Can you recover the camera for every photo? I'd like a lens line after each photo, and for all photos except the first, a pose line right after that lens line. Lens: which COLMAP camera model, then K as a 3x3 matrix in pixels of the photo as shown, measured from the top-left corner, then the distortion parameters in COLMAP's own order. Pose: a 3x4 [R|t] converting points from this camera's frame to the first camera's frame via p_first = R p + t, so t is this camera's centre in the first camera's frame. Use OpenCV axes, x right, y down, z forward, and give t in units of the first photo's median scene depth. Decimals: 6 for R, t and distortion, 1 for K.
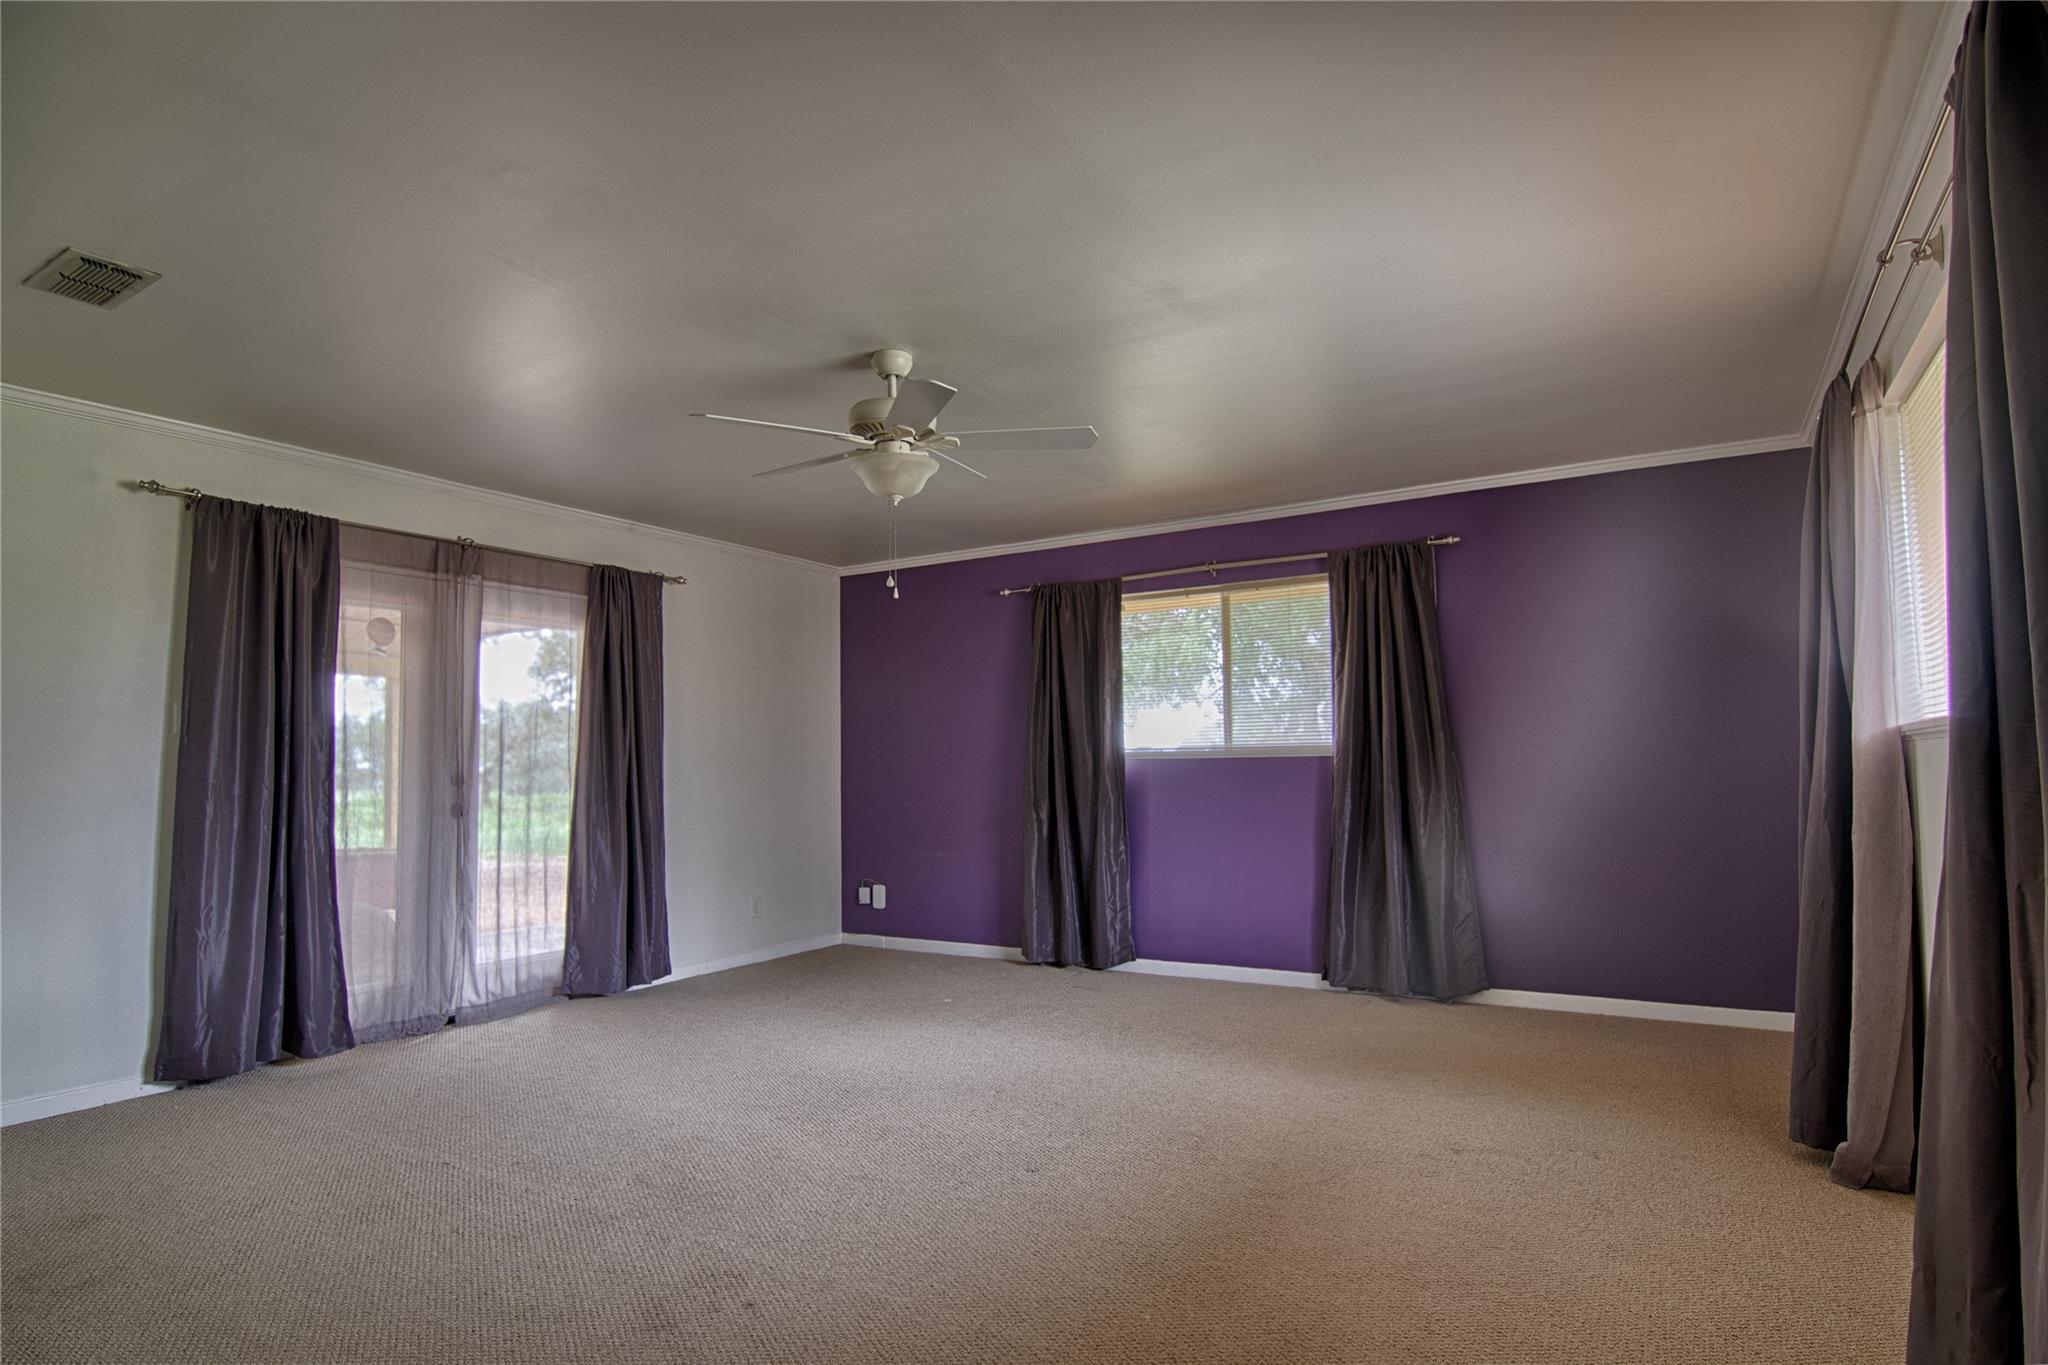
lens RADIAL K [[1094.7, 0, 1027.3], [0, 1094.7, 710.9], [0, 0, 1]] dist [0.002451, -0.023203]
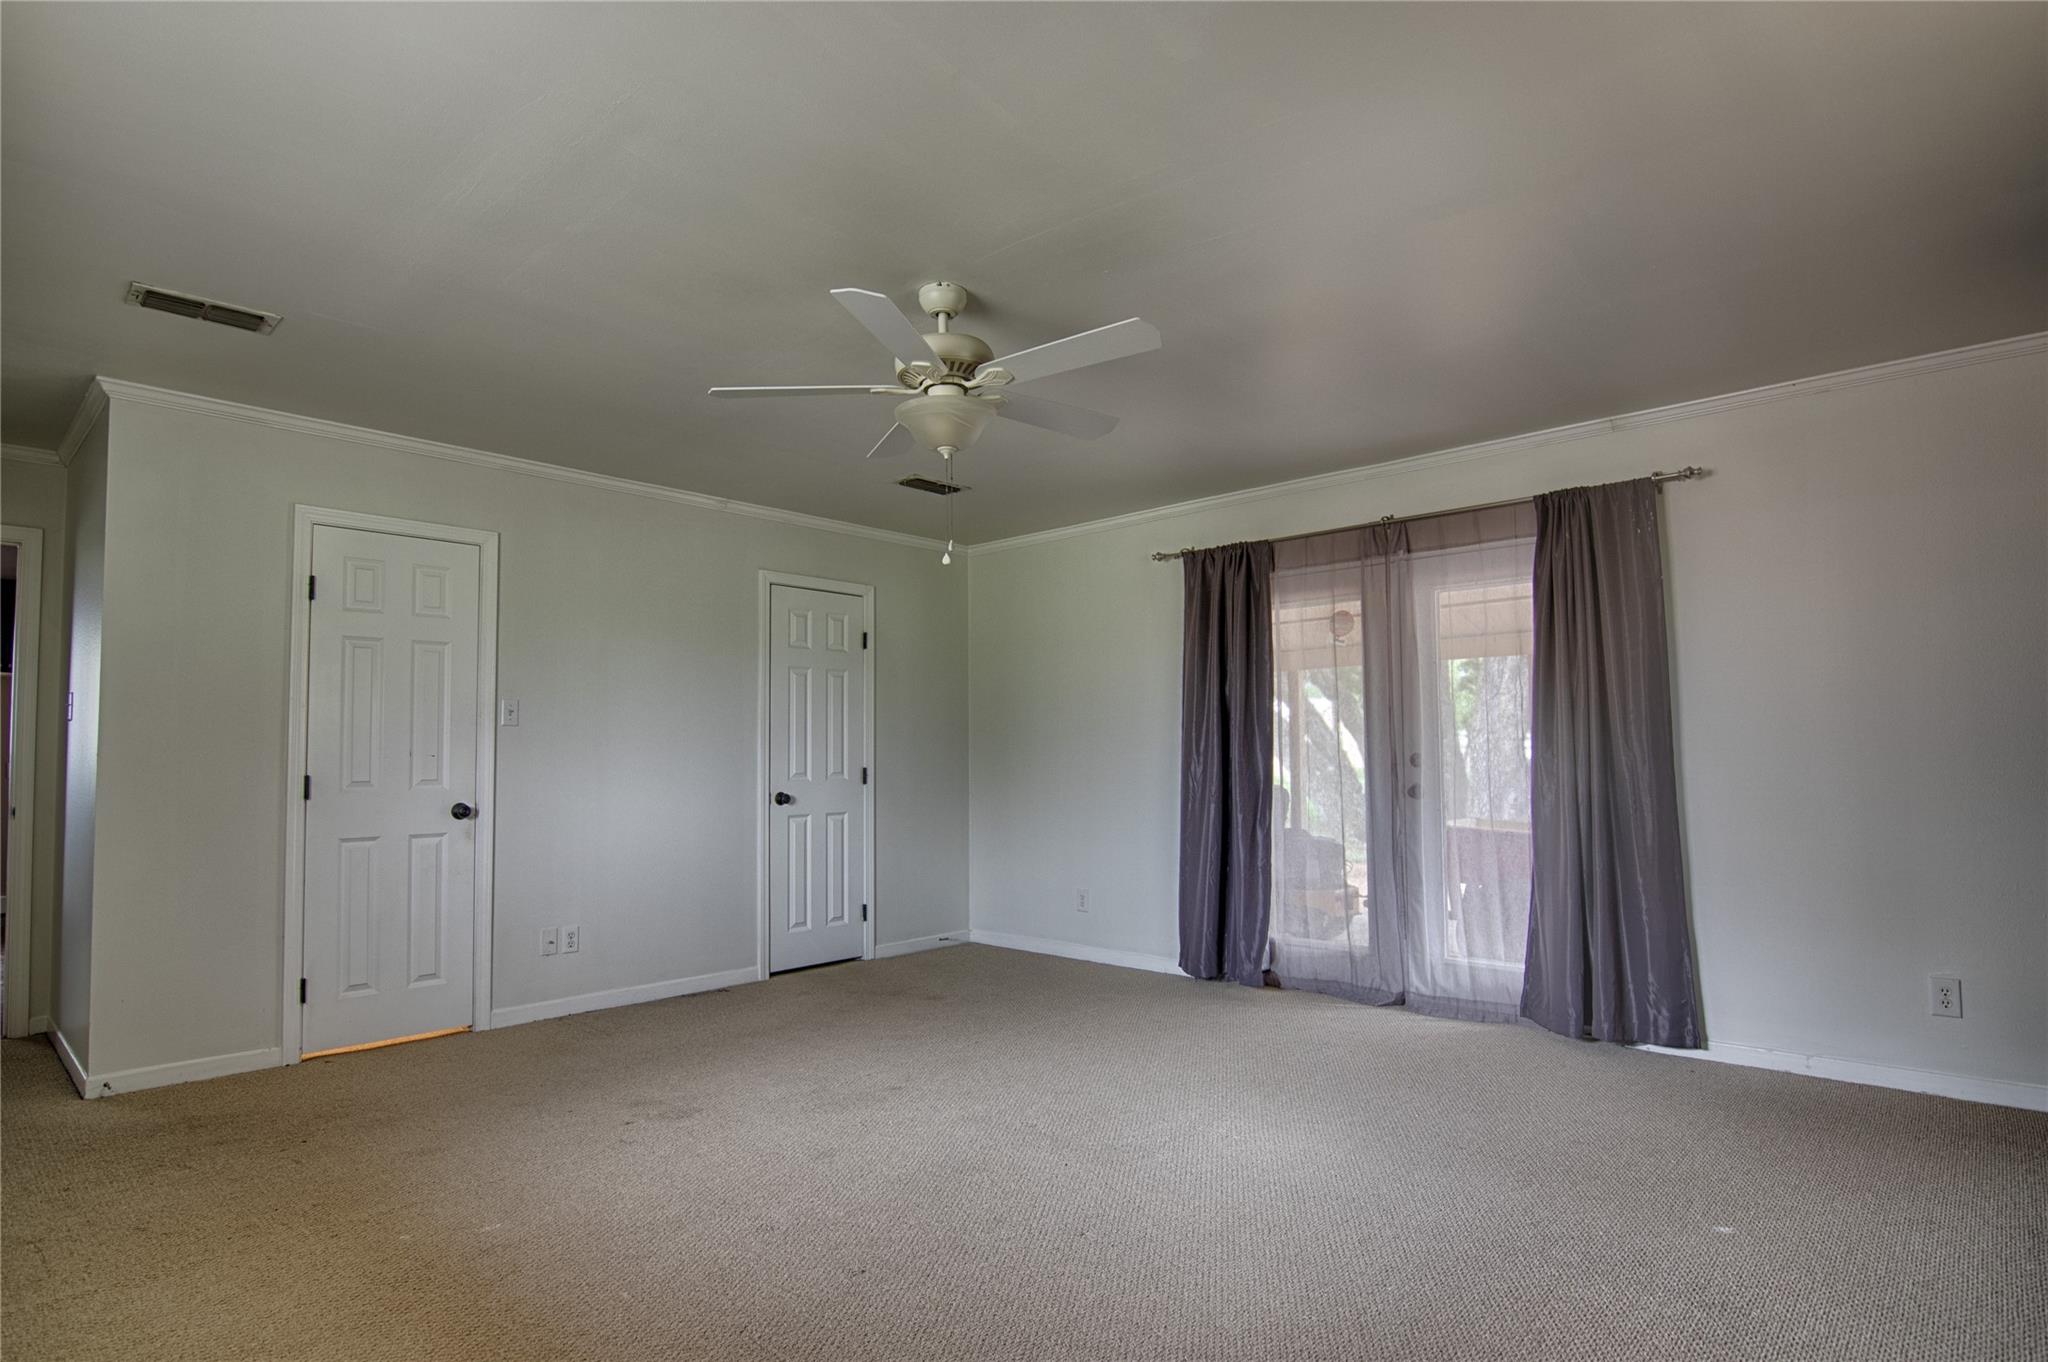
lens RADIAL K [[1060.8, 0, 1034.4], [0, 1060.8, 707.4], [0, 0, 1]] dist [0.002517, -0.021397]
pose [[-0.204496, -0.029975, -0.978408, 0.493428], [0.057535, 0.997435, -0.042584, 0.037537], [0.977175, -0.065001, -0.202247, 0.880822]]
